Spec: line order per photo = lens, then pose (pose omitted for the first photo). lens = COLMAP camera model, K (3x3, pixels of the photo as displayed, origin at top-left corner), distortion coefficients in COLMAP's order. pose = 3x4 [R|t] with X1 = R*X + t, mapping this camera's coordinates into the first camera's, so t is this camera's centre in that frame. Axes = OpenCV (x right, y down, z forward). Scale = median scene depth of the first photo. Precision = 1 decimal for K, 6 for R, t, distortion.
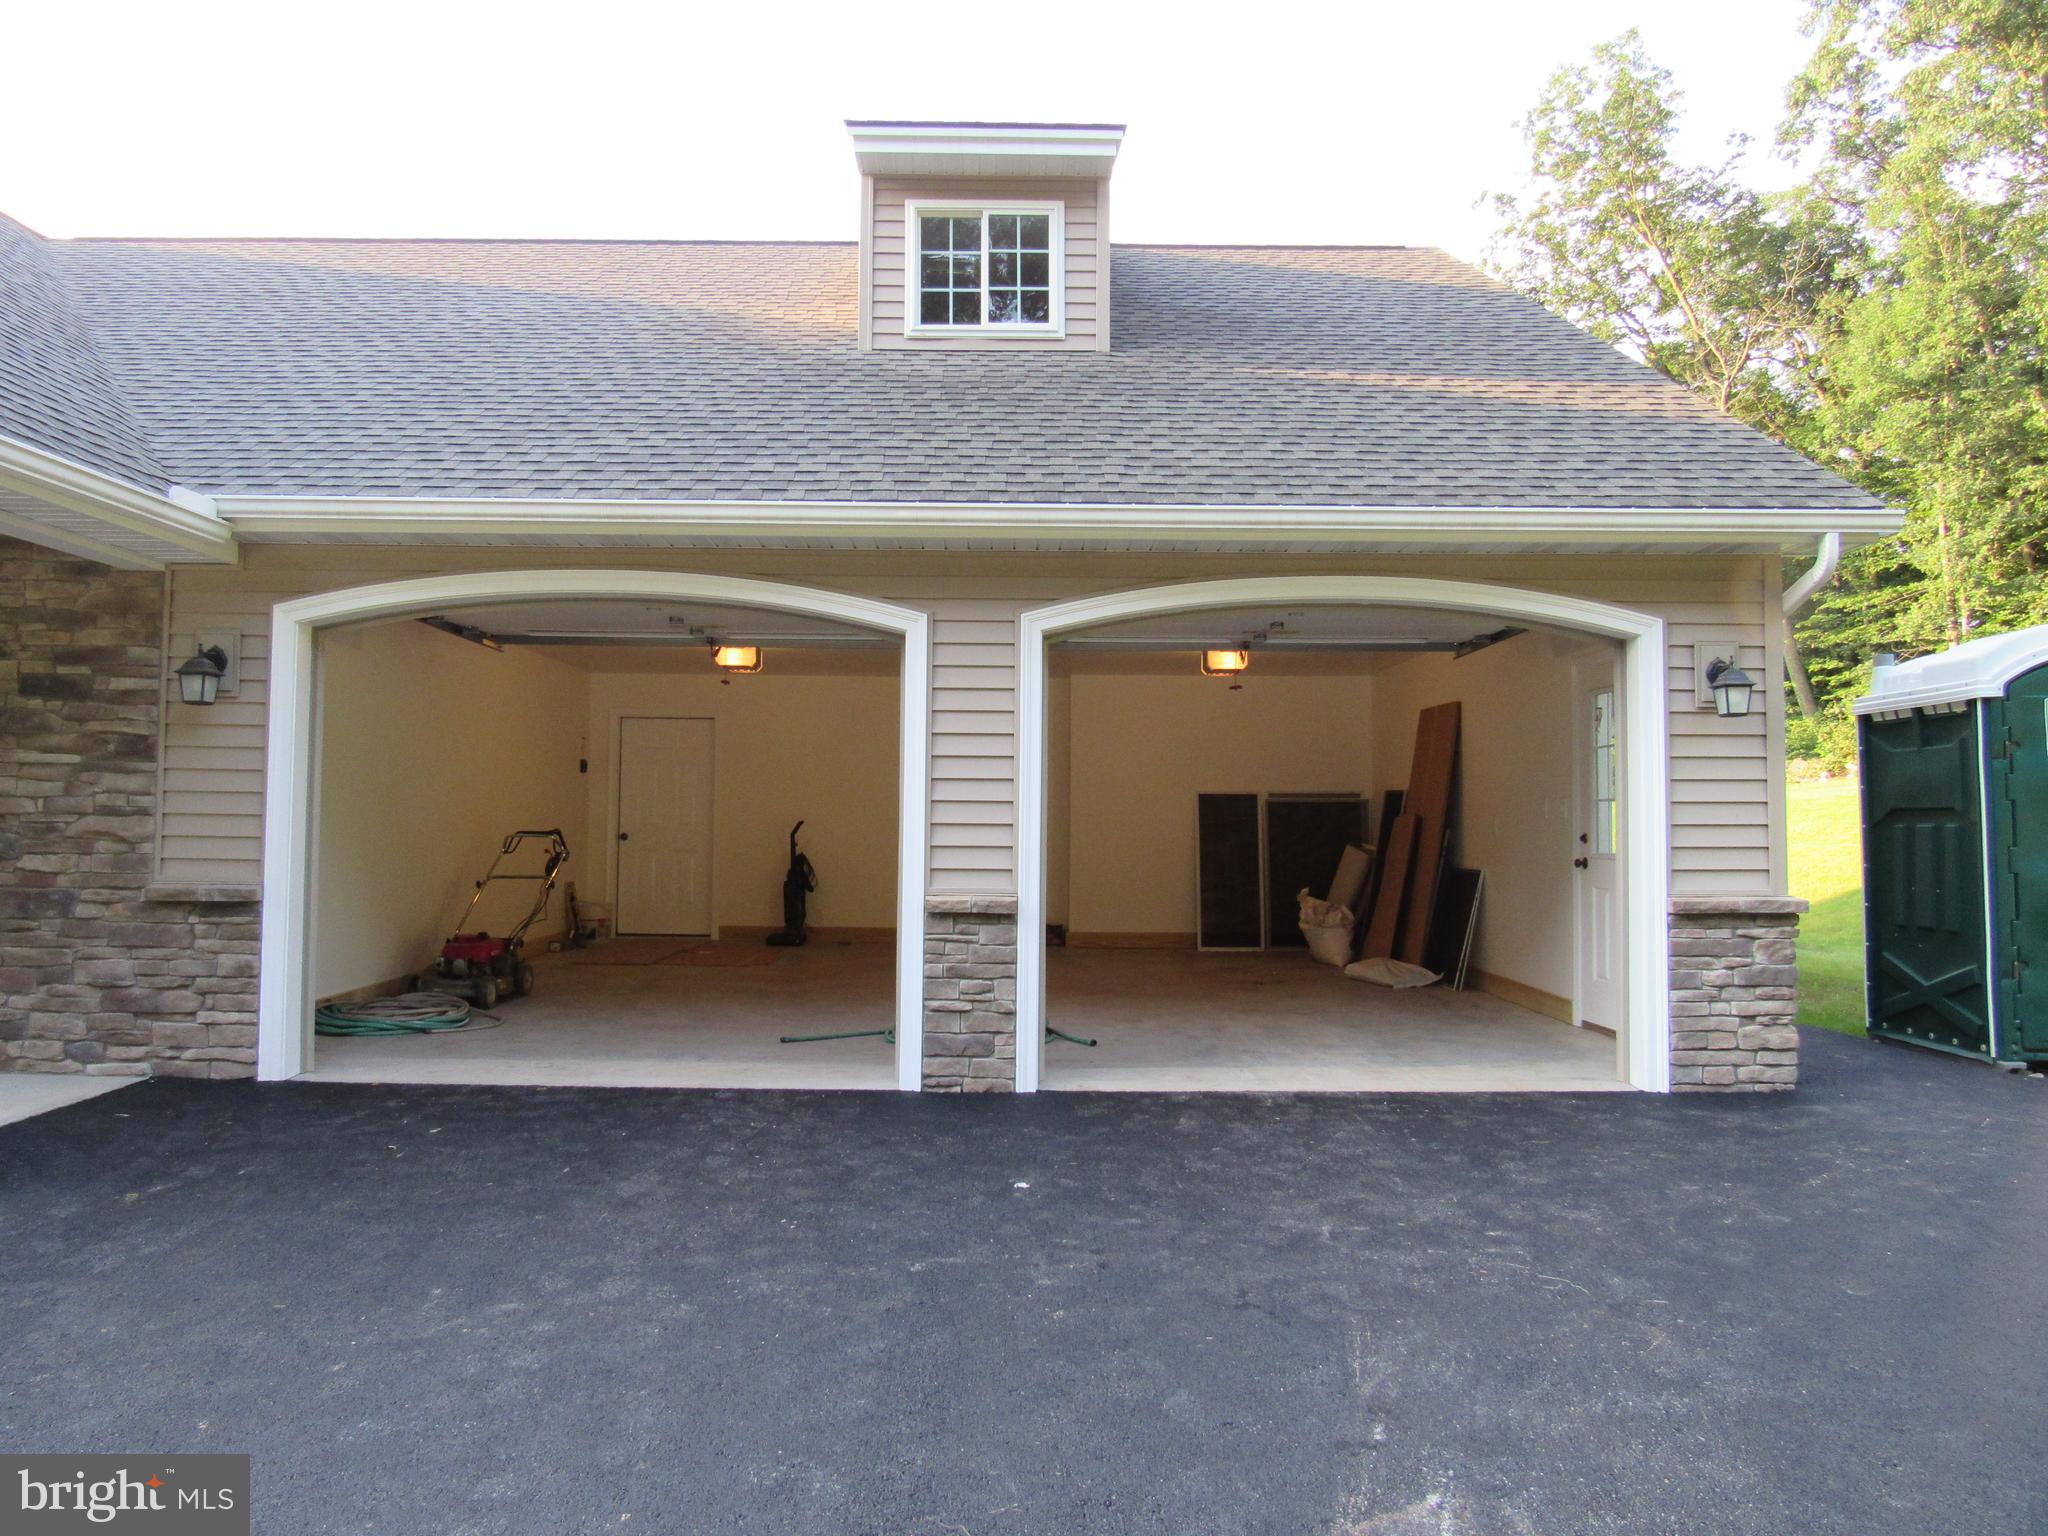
lens RADIAL K [[1464.9, 0, 970.4], [0, 1464.9, 751.9], [0, 0, 1]] dist [-0.020820, -0.000733]
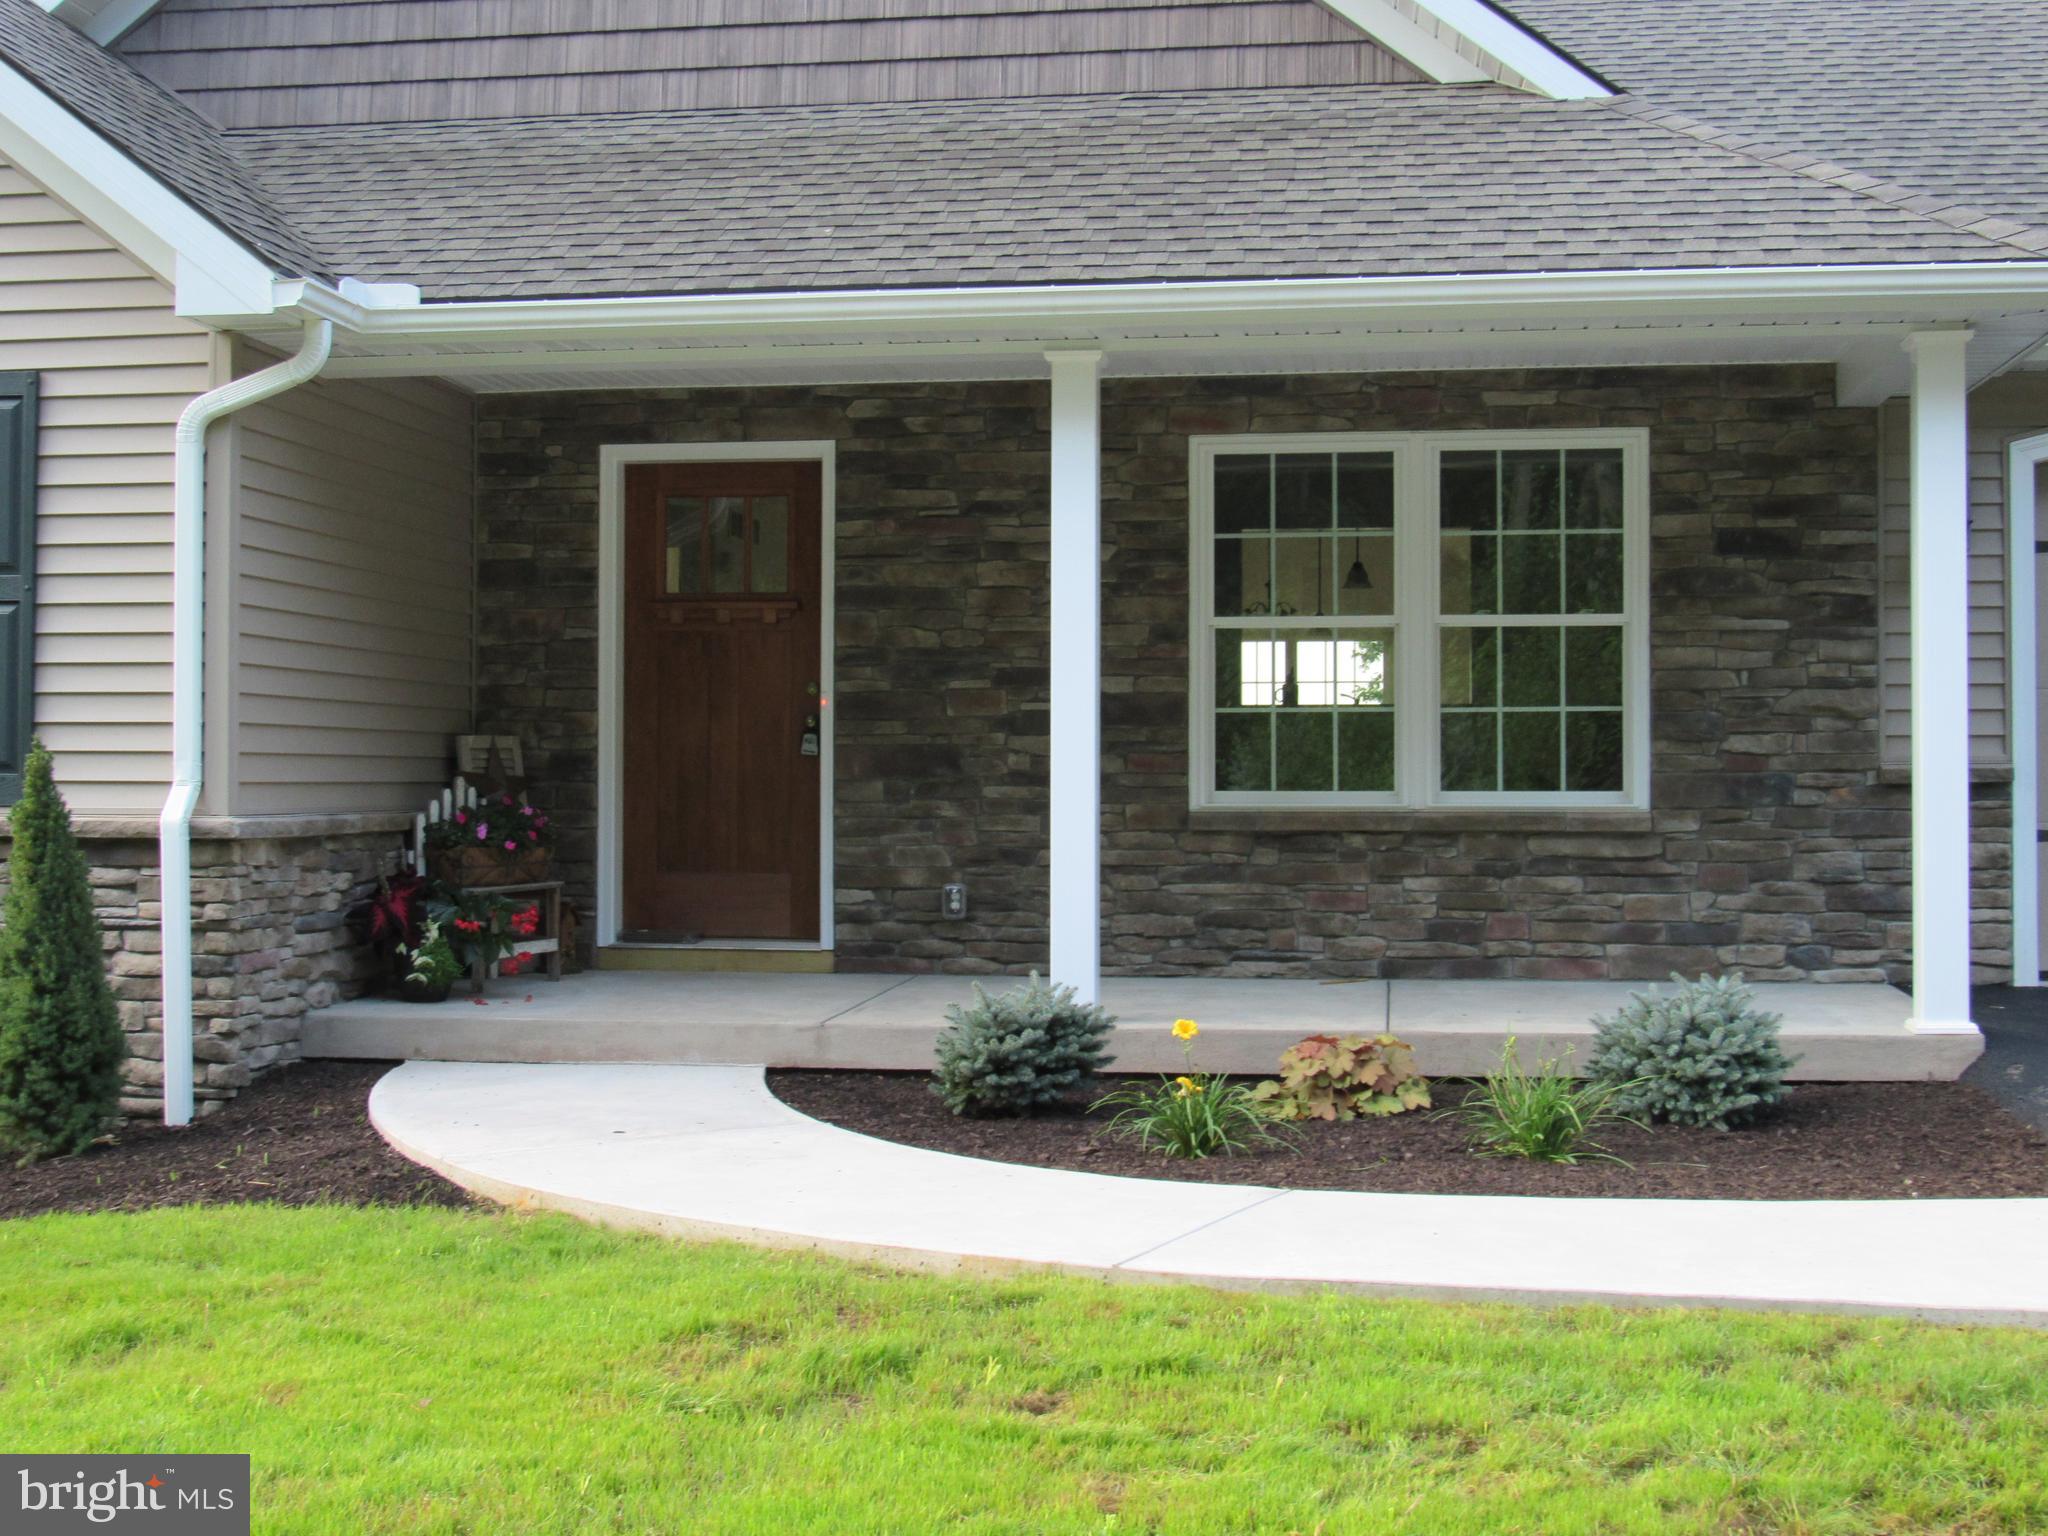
lens RADIAL K [[2639.8, 0, 1028.1], [0, 2639.8, 777.3], [0, 0, 1]] dist [-0.106899, 0.000000]
pose [[0.990658, -0.012593, -0.135786, -0.841197], [0.018266, 0.999008, 0.040611, 0.024010], [0.135140, -0.042712, 0.989905, -0.614695]]
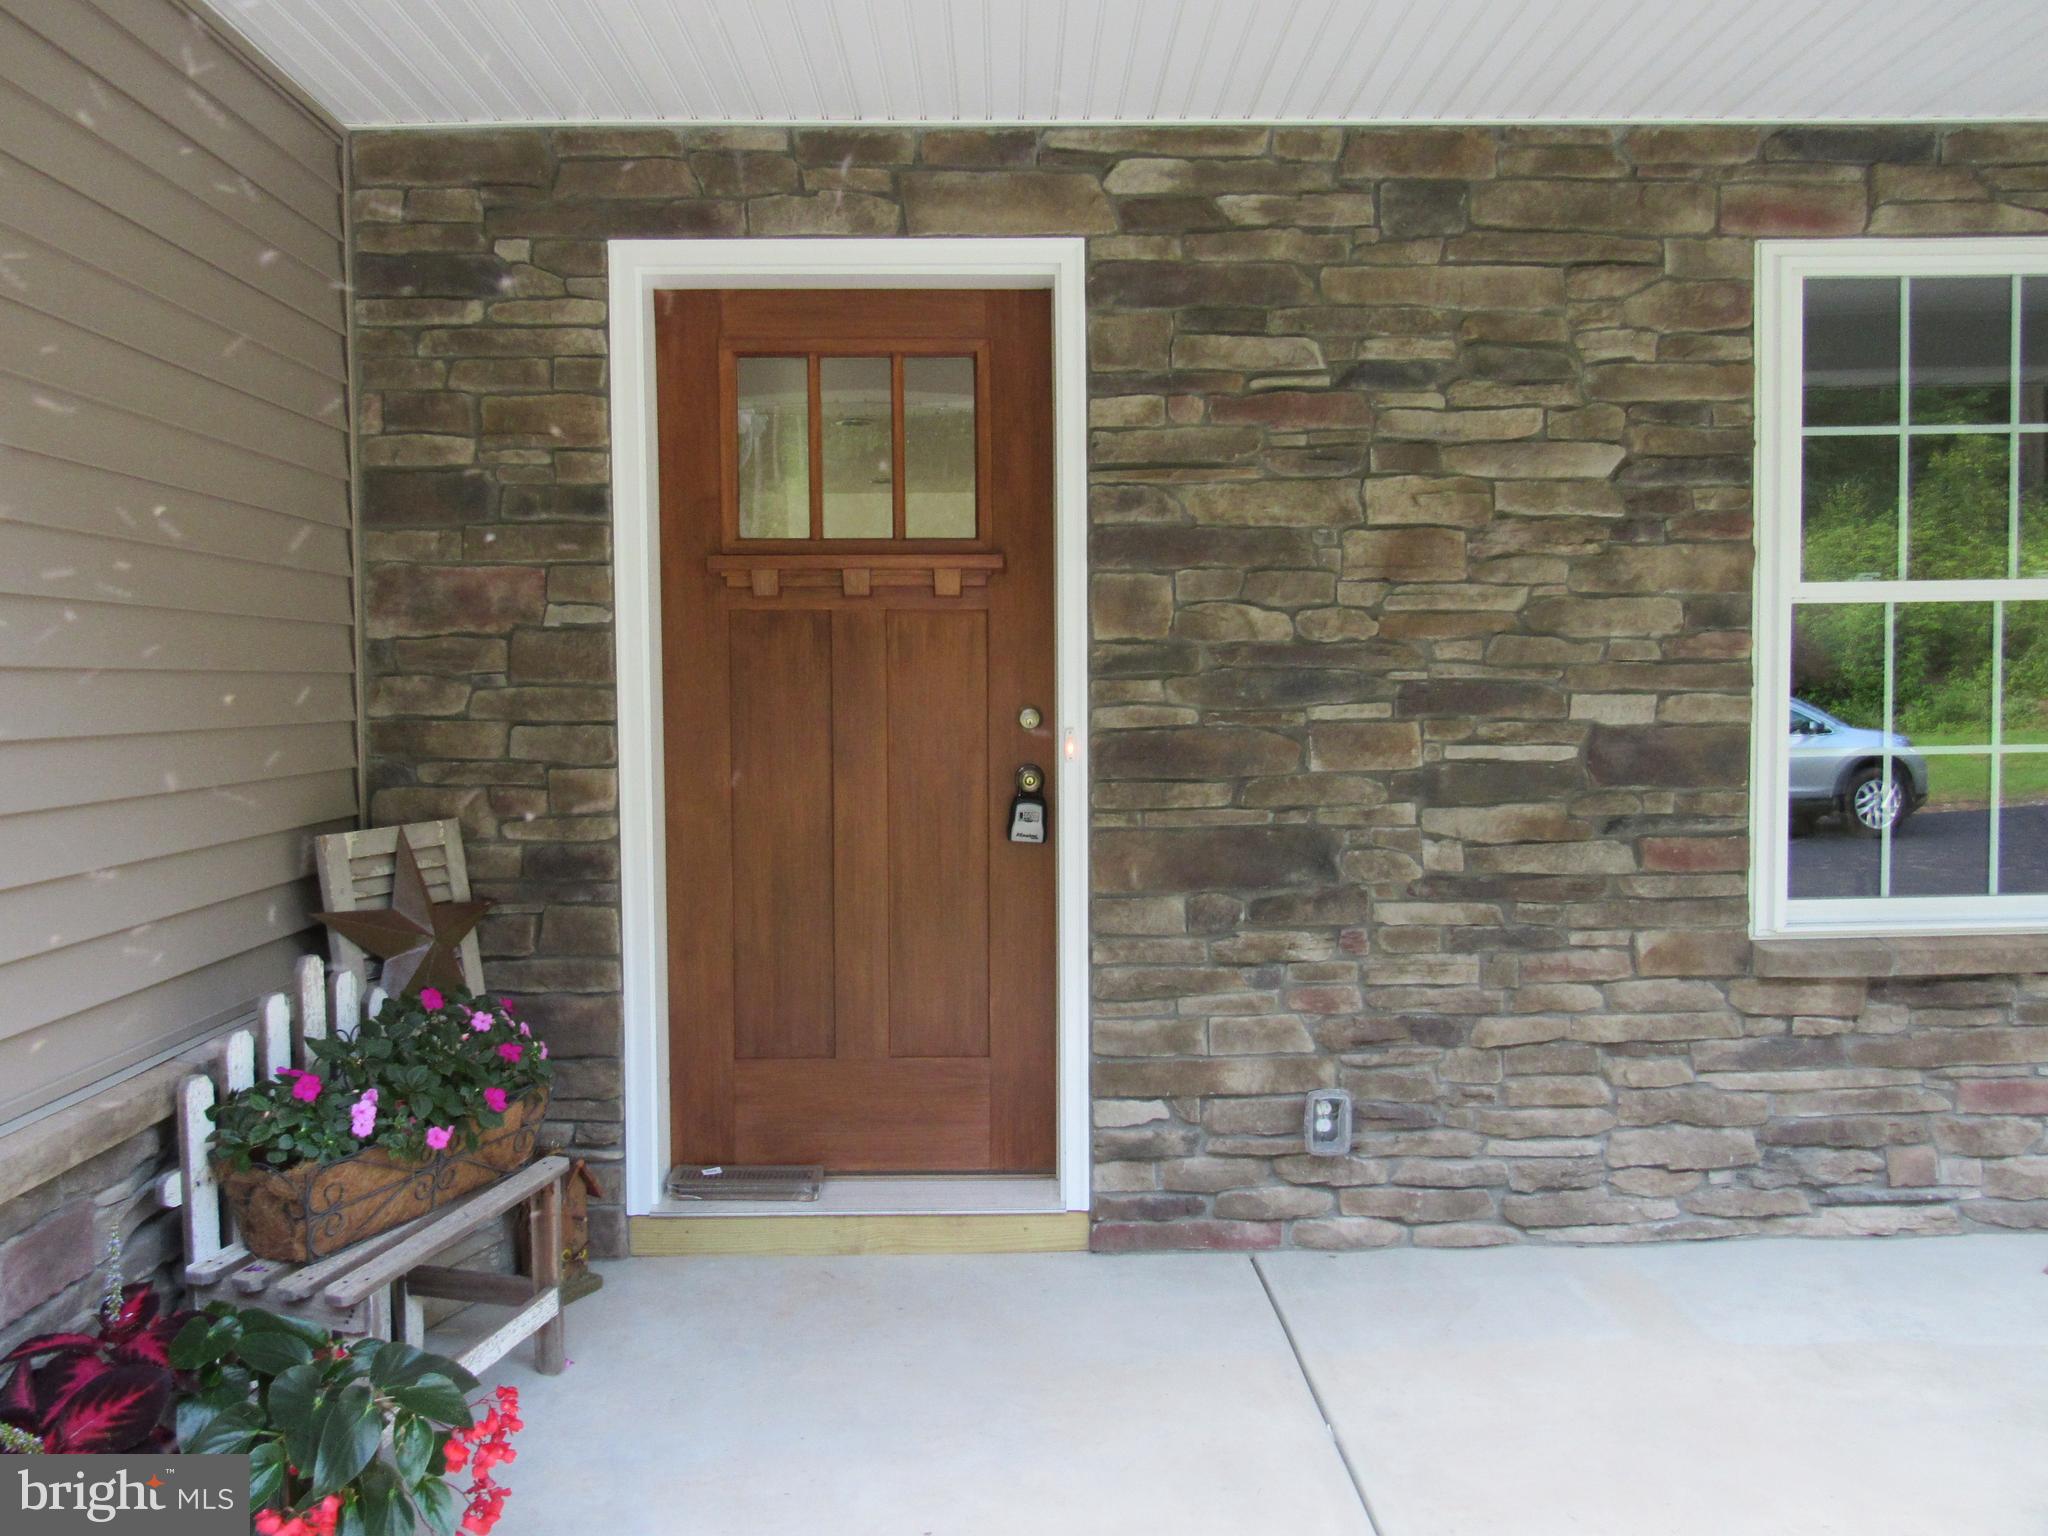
lens RADIAL K [[1464.9, 0, 1009.6], [0, 1464.9, 759.7], [0, 0, 1]] dist [-0.020820, -0.000733]
pose [[0.999361, -0.025267, 0.025291, -1.218552], [0.022805, 0.995378, 0.093291, 0.000953], [-0.027532, -0.092654, 0.995318, 0.515559]]
